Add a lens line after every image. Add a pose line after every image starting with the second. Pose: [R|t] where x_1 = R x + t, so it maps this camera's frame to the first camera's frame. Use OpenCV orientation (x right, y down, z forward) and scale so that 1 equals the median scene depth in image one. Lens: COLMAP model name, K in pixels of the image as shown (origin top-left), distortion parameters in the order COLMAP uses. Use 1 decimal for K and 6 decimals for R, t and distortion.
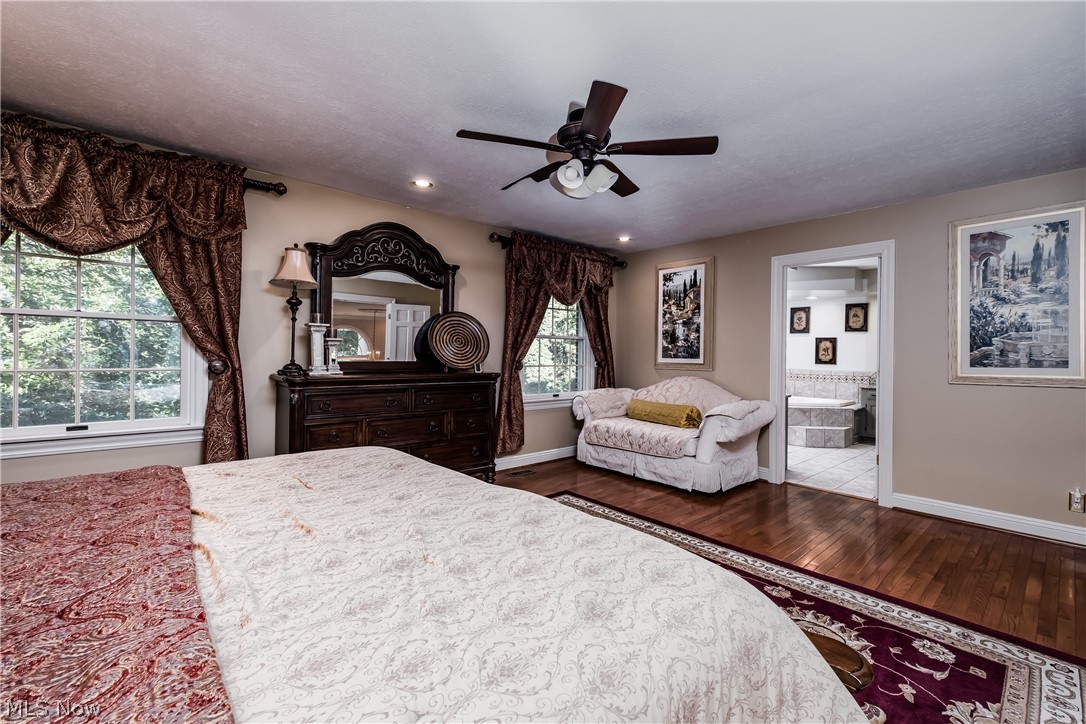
lens RADIAL K [[472.9, 0, 552.8], [0, 472.9, 356.0], [0, 0, 1]] dist [0.014014, -0.002180]
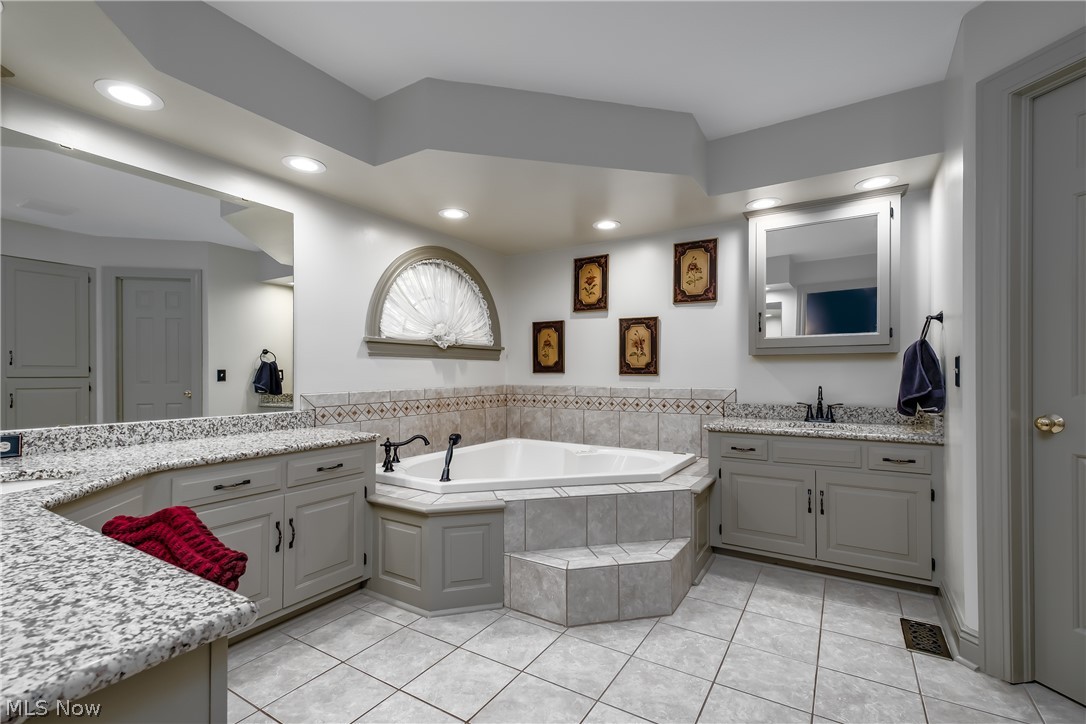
lens RADIAL K [[472.9, 0, 544.1], [0, 472.9, 371.2], [0, 0, 1]] dist [0.014014, -0.002180]
pose [[0.965316, -0.010250, 0.260883, 0.365111], [0.012205, 0.999908, -0.005874, 0.015555], [-0.260799, 0.008855, 0.965352, 0.577431]]
